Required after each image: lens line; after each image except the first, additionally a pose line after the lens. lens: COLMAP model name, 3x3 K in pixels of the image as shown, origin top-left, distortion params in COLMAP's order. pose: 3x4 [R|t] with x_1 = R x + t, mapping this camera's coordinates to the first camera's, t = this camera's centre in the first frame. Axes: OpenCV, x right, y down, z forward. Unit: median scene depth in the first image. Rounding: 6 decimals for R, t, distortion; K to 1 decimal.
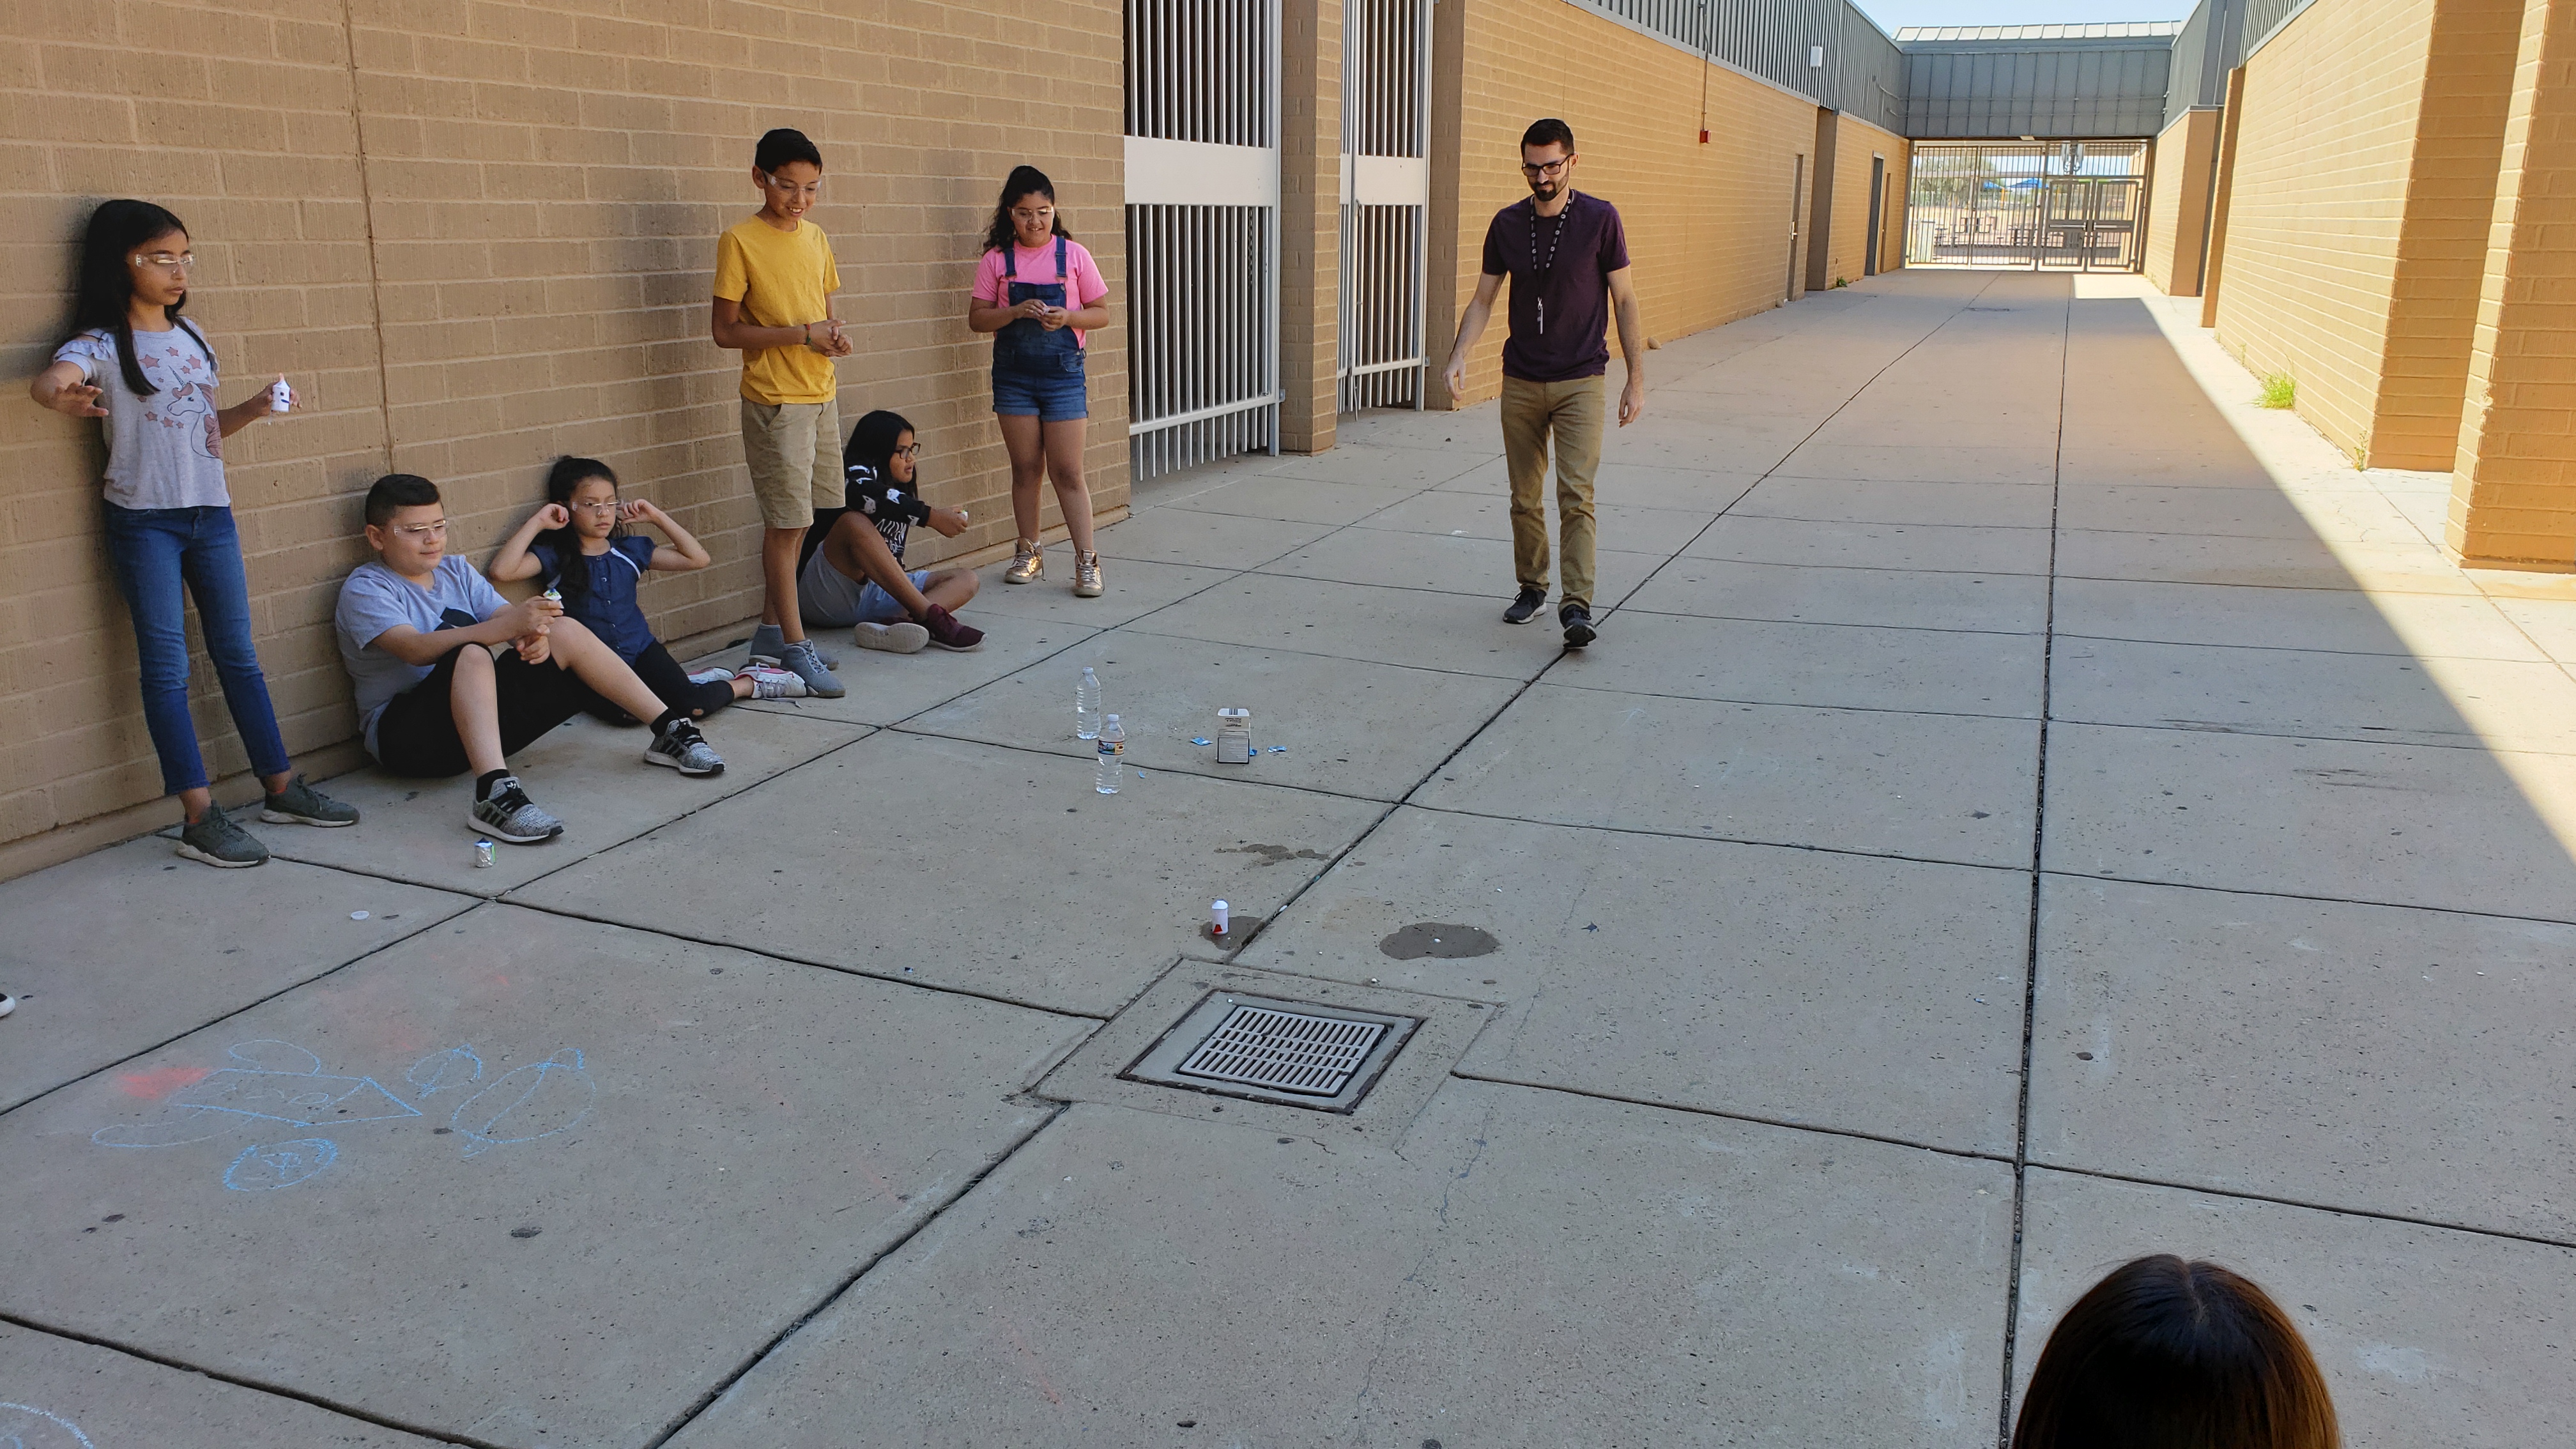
lens RADIAL K [[1935.2, 0, 1283.5], [0, 1935.2, 722.2], [0, 0, 1]] dist [0.009858, 0.020412]
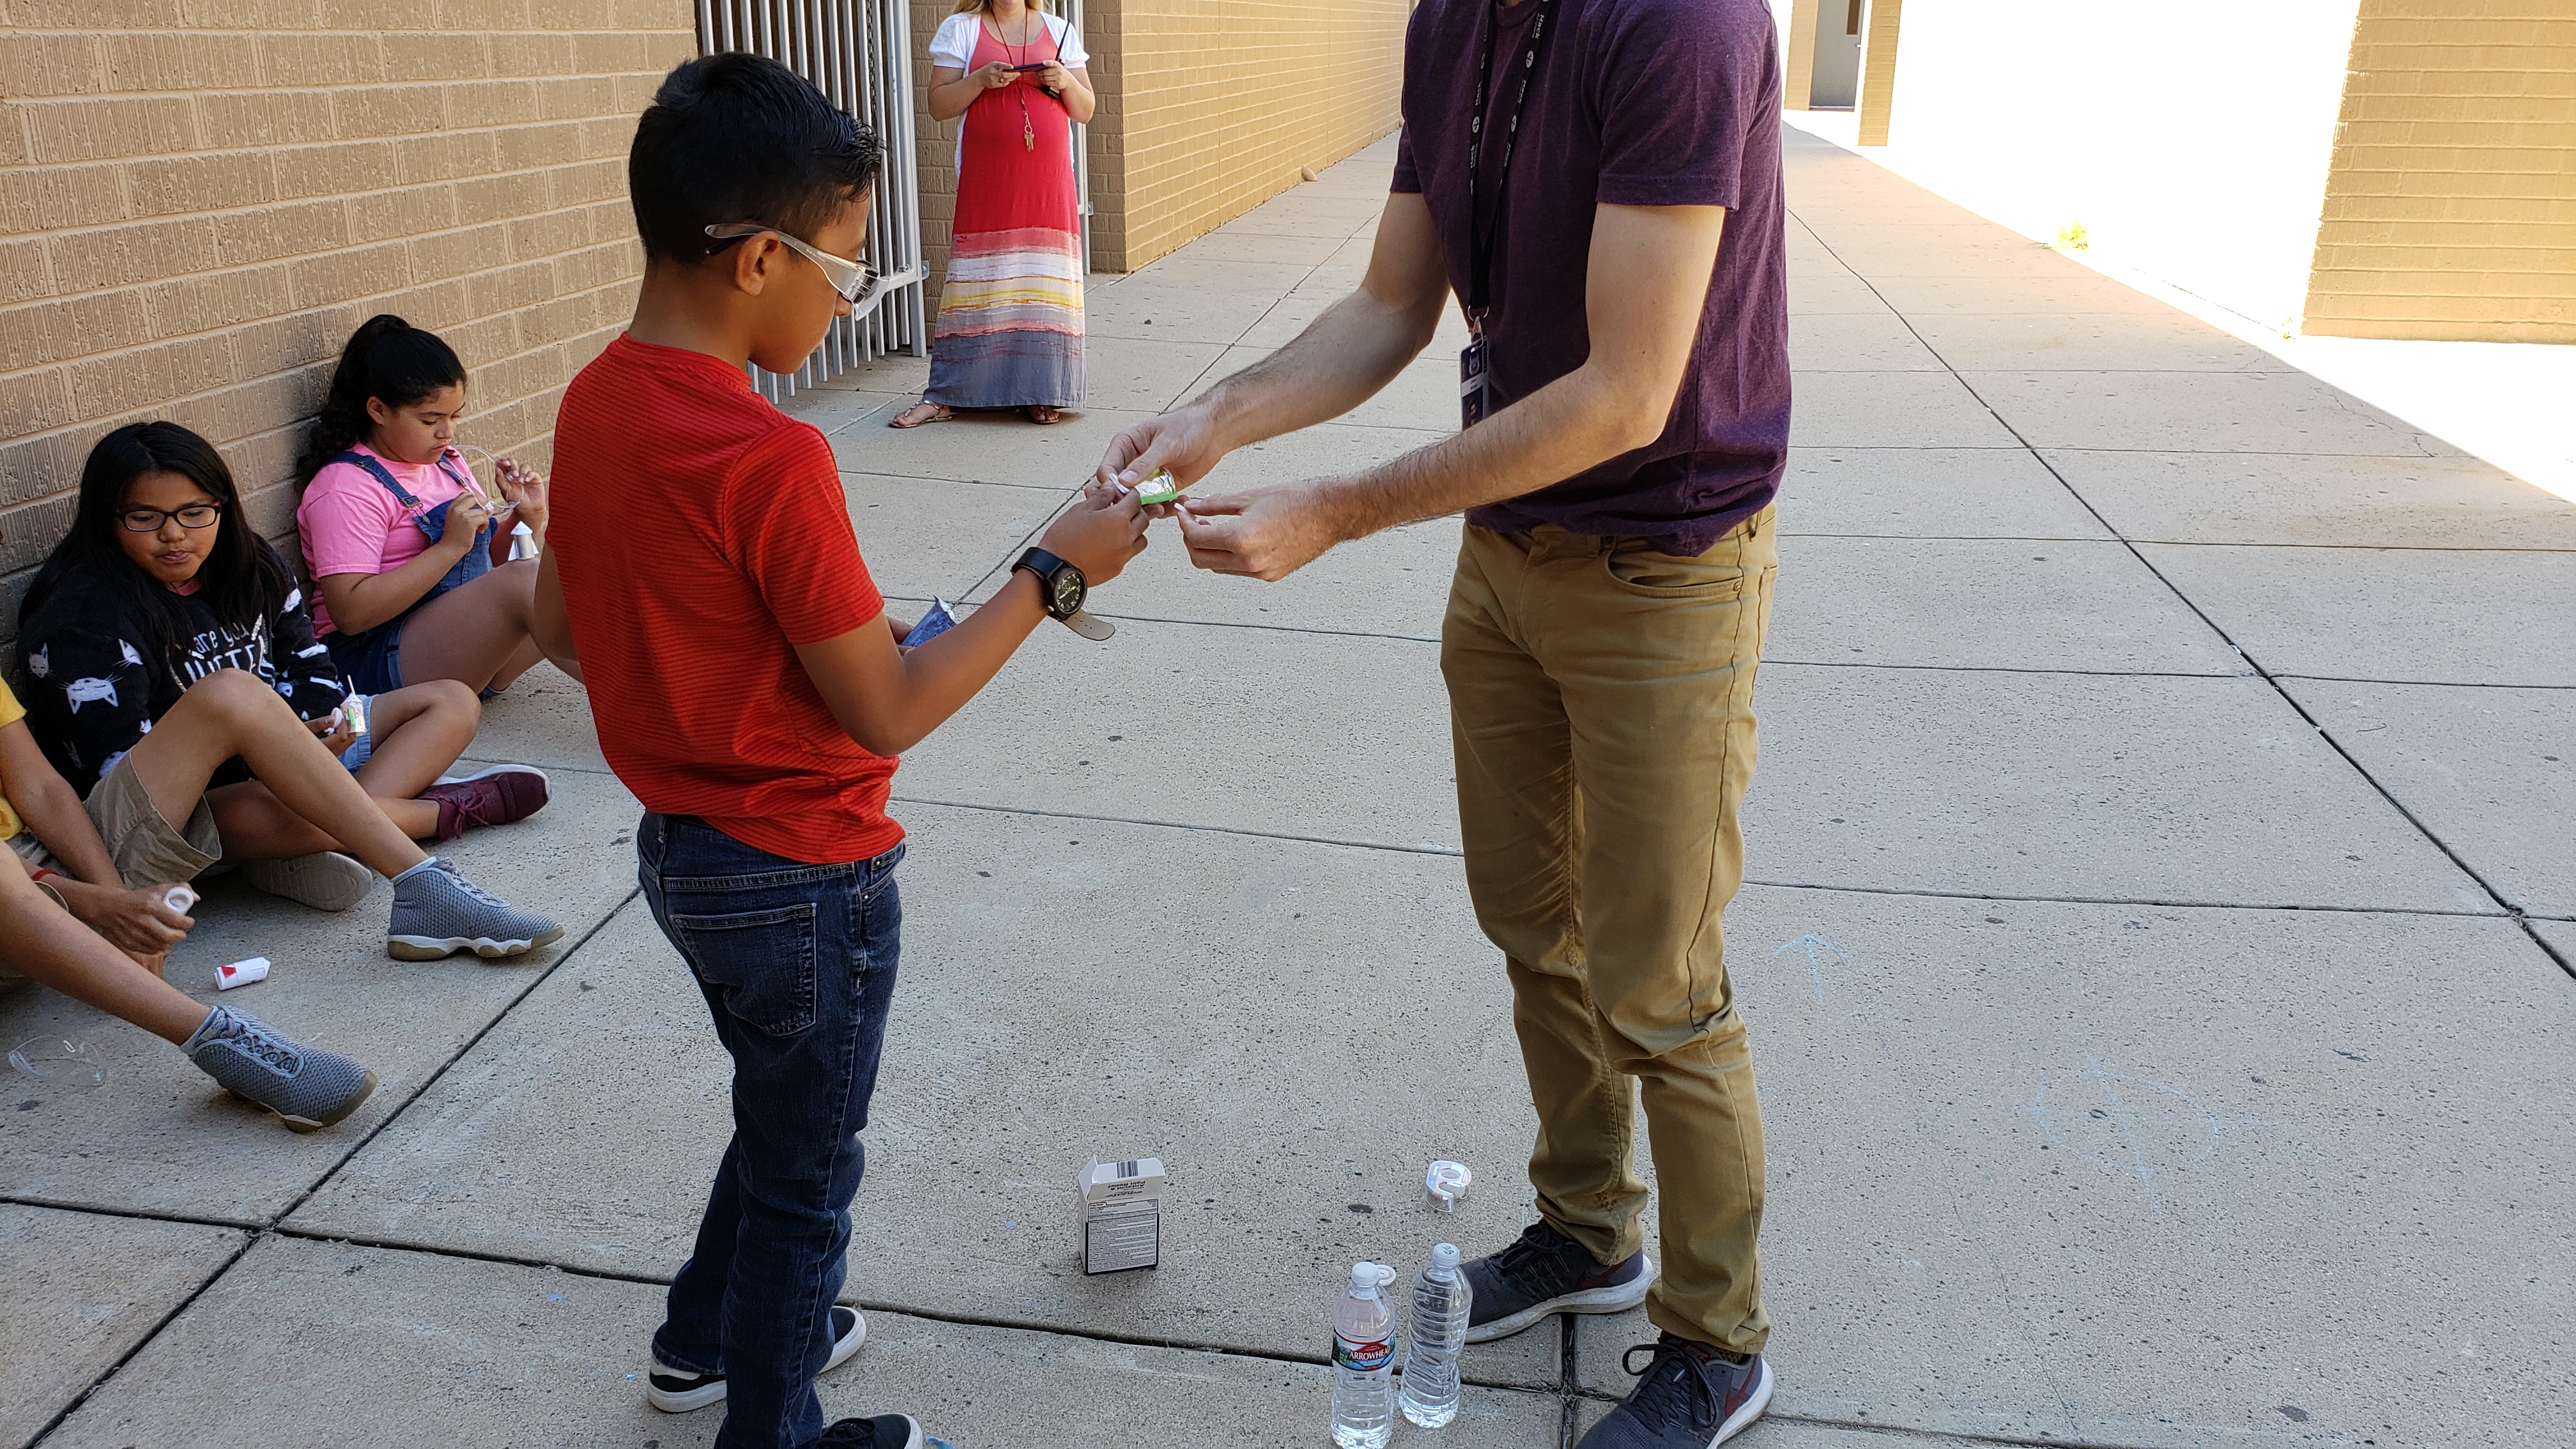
lens RADIAL K [[1935.2, 0, 1294.9], [0, 1935.2, 736.4], [0, 0, 1]] dist [0.009858, 0.020412]
pose [[0.973934, -0.073182, 0.214704, -0.034531], [0.052685, 0.993623, 0.099689, -0.064571], [-0.220630, -0.085779, 0.971578, 0.276175]]
